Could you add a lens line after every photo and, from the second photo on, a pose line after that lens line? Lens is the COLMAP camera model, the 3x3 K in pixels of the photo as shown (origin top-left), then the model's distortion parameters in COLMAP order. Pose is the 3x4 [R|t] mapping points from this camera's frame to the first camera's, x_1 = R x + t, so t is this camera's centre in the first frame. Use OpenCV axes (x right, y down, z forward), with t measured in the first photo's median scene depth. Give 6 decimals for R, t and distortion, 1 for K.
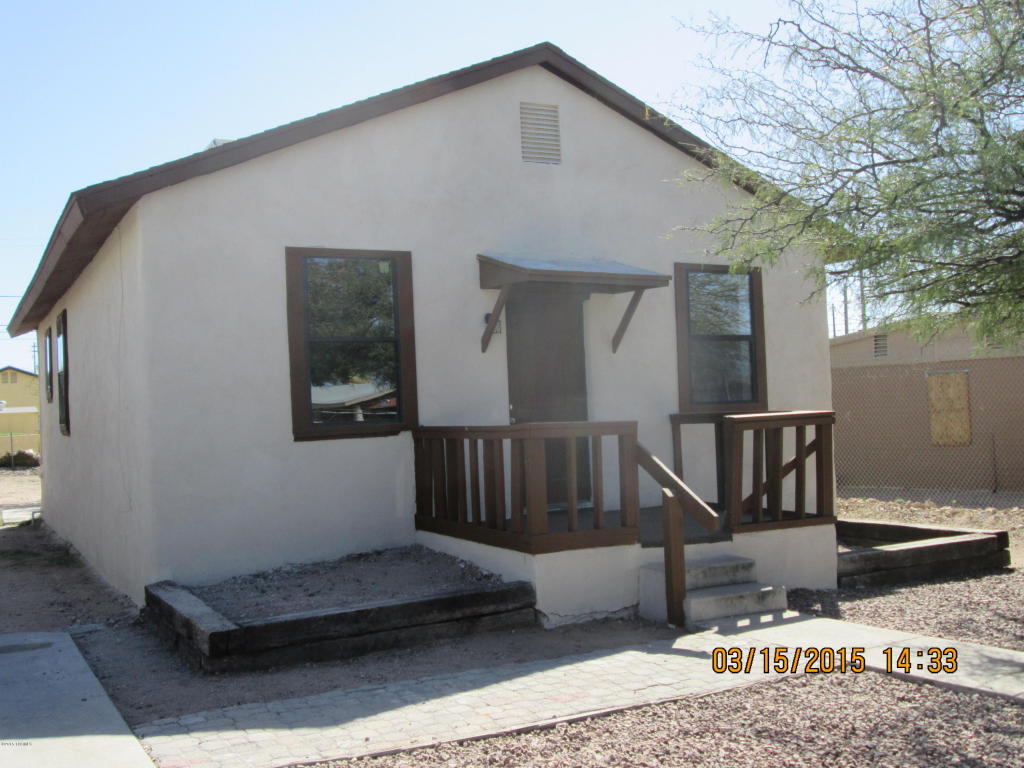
lens RADIAL K [[1060.4, 0, 511.6], [0, 1060.4, 385.7], [0, 0, 1]] dist [-0.008234, 0.000000]
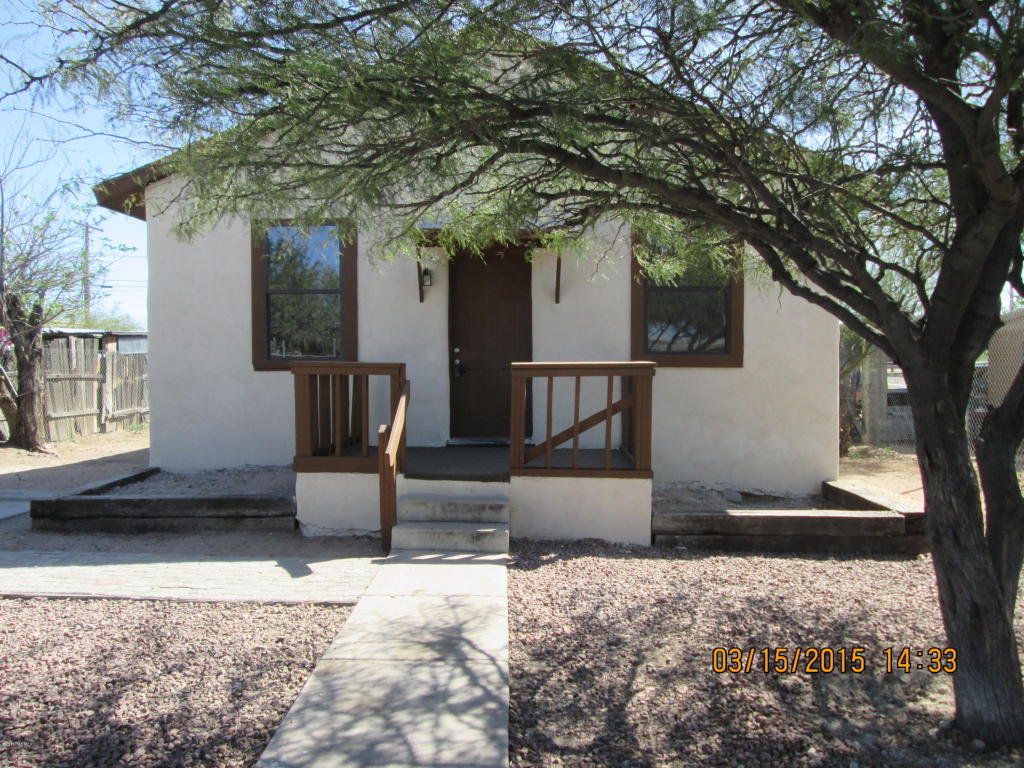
lens RADIAL K [[850.8, 0, 512.0], [0, 850.8, 382.4], [0, 0, 1]] dist [-0.031616, 0.027487]
pose [[0.853979, 0.048011, -0.518087, 0.688624], [-0.020477, 0.998063, 0.058738, -0.000920], [0.519904, -0.039552, 0.853309, 0.315219]]
